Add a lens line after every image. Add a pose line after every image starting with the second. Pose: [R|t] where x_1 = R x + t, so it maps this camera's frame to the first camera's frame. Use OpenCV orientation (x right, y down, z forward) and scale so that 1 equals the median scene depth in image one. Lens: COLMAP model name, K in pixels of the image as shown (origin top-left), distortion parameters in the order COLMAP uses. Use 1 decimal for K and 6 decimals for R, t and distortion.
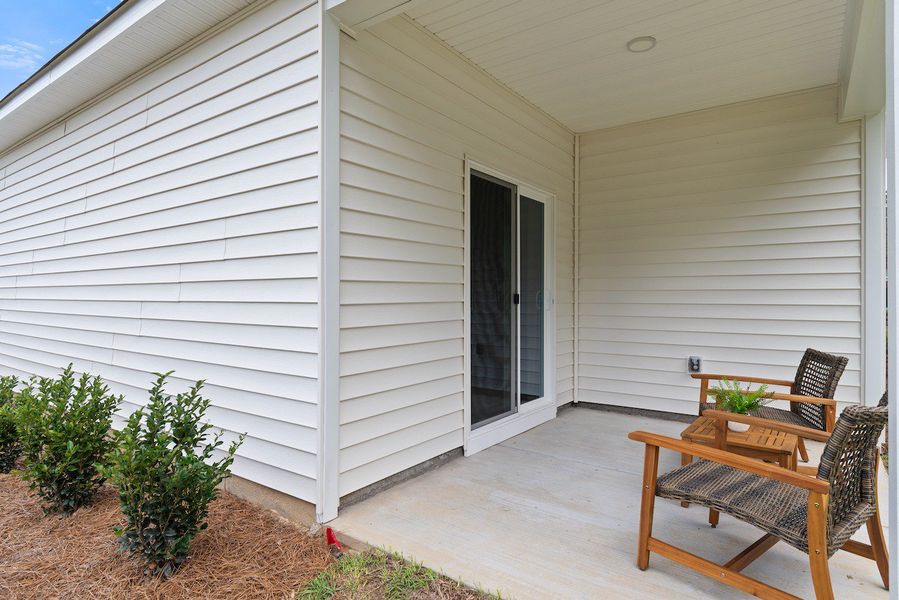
lens RADIAL K [[521.9, 0, 449.5], [0, 521.9, 300.0], [0, 0, 1]] dist [0.004070, -0.000405]
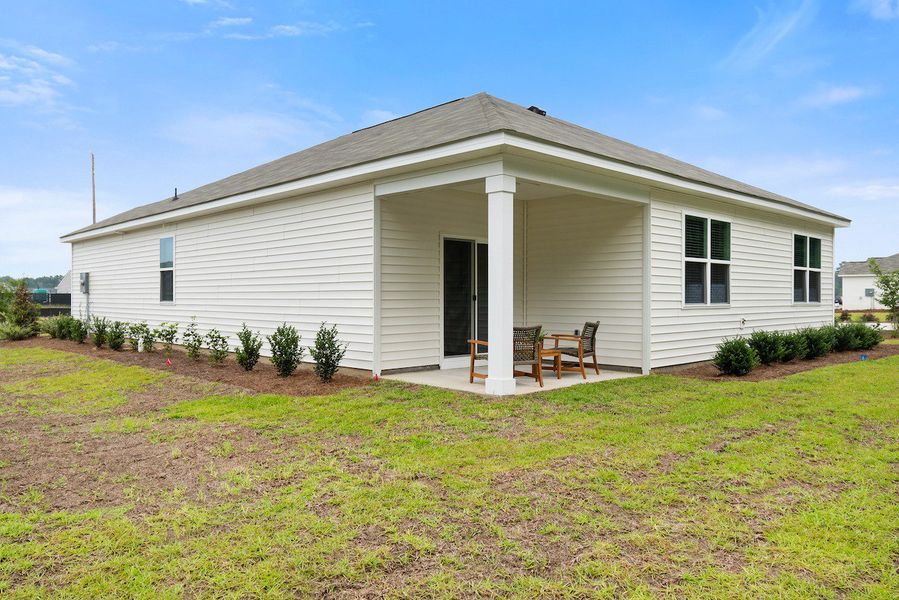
lens RADIAL K [[664.5, 0, 449.5], [0, 664.5, 300.0], [0, 0, 1]] dist [0.000592, -0.000310]
pose [[0.985696, -0.003456, -0.168500, 0.549671], [0.003115, 0.999993, -0.002289, 0.014323], [0.168507, 0.001731, 0.985699, -1.785087]]
